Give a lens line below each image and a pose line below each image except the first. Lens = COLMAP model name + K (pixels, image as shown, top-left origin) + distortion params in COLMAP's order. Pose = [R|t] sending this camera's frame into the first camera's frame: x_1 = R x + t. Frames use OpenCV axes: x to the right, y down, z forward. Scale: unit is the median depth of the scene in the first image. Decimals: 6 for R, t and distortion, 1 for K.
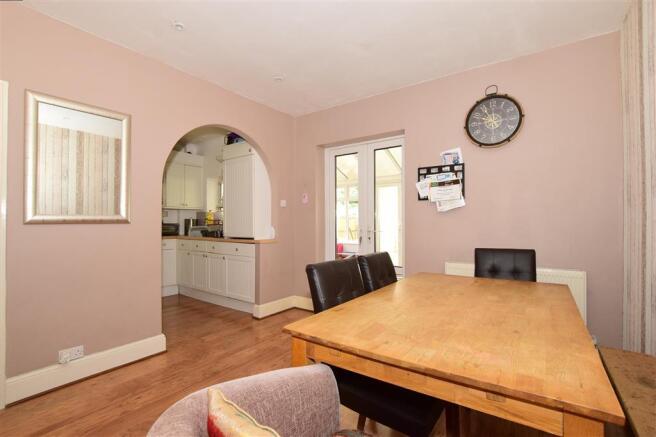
lens RADIAL K [[281.4, 0, 323.9], [0, 281.4, 217.8], [0, 0, 1]] dist [-0.019457, 0.000494]
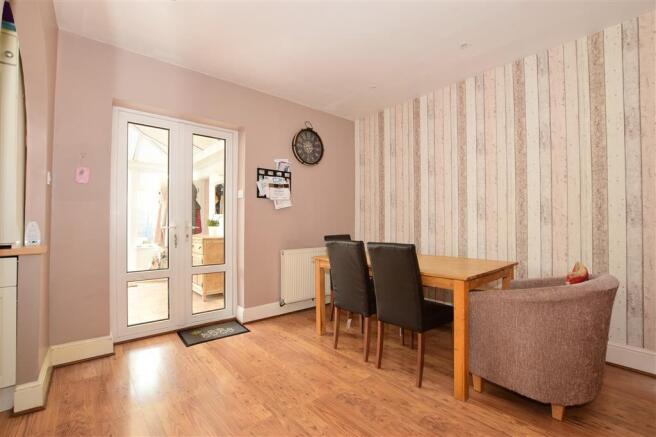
lens RADIAL K [[281.4, 0, 323.9], [0, 281.4, 217.8], [0, 0, 1]] dist [-0.019457, 0.000494]
pose [[0.294118, 0.014331, 0.955662, -0.686115], [-0.021097, 0.999741, -0.008499, 0.022988], [-0.955536, -0.017662, 0.294345, 0.459456]]
